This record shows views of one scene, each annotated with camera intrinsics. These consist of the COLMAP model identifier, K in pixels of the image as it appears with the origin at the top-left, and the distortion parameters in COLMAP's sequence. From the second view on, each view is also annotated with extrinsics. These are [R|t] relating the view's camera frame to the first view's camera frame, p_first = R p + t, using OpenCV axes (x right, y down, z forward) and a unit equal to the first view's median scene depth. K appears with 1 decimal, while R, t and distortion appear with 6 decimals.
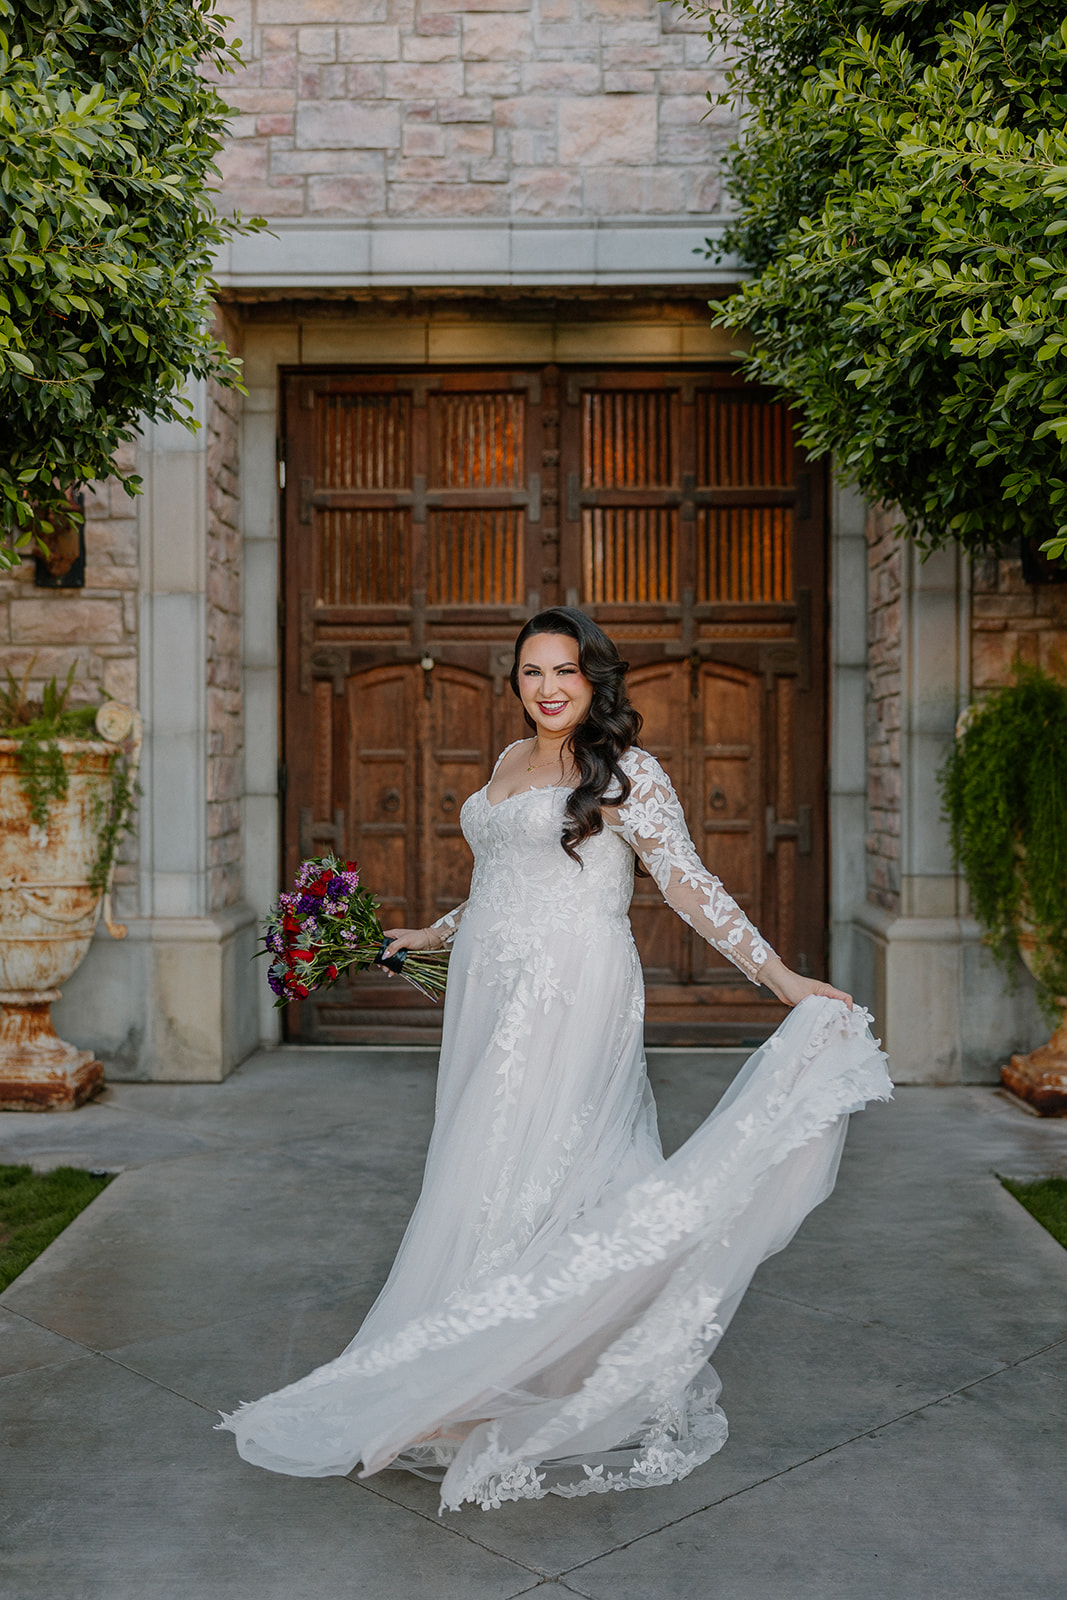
lens RADIAL K [[2389.8, 0, 539.5], [0, 2389.8, 802.0], [0, 0, 1]] dist [-0.020452, 0.000000]
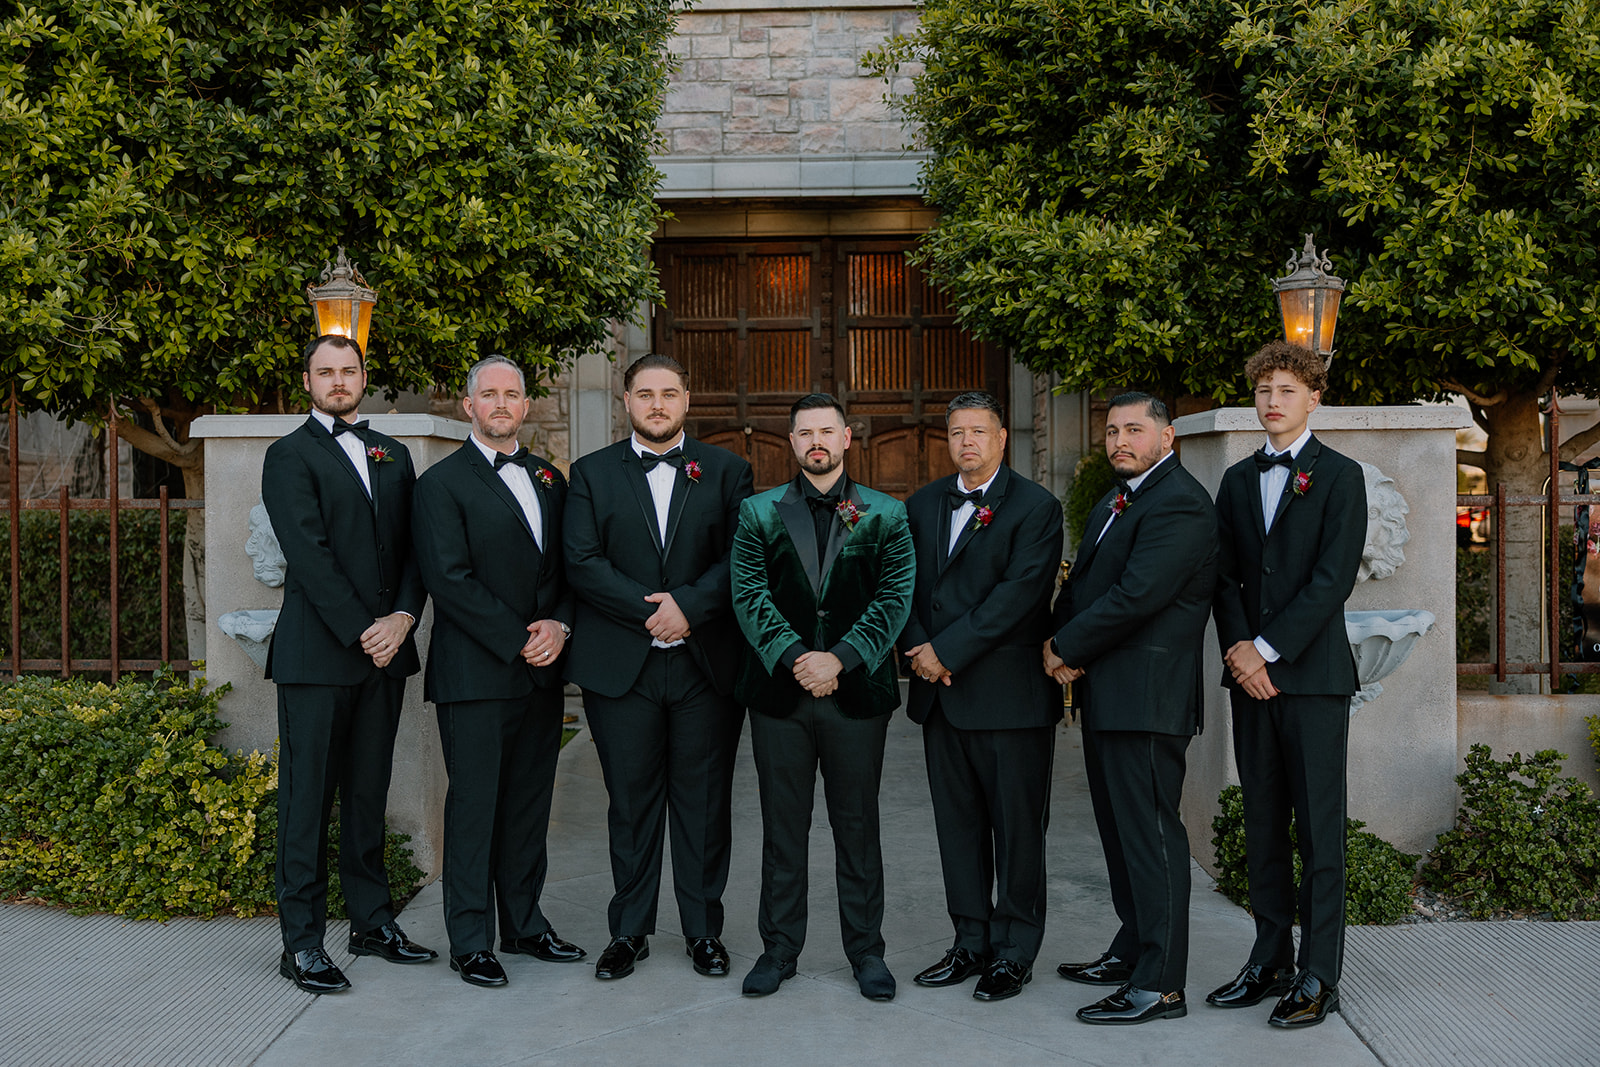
lens RADIAL K [[1685.7, 0, 798.1], [0, 1685.7, 526.5], [0, 0, 1]] dist [-0.005705, 0.000000]
pose [[0.999866, -0.006627, -0.015001, 0.001771], [0.006664, 0.999975, 0.002410, 0.002347], [0.014984, -0.002510, 0.999885, -0.128663]]
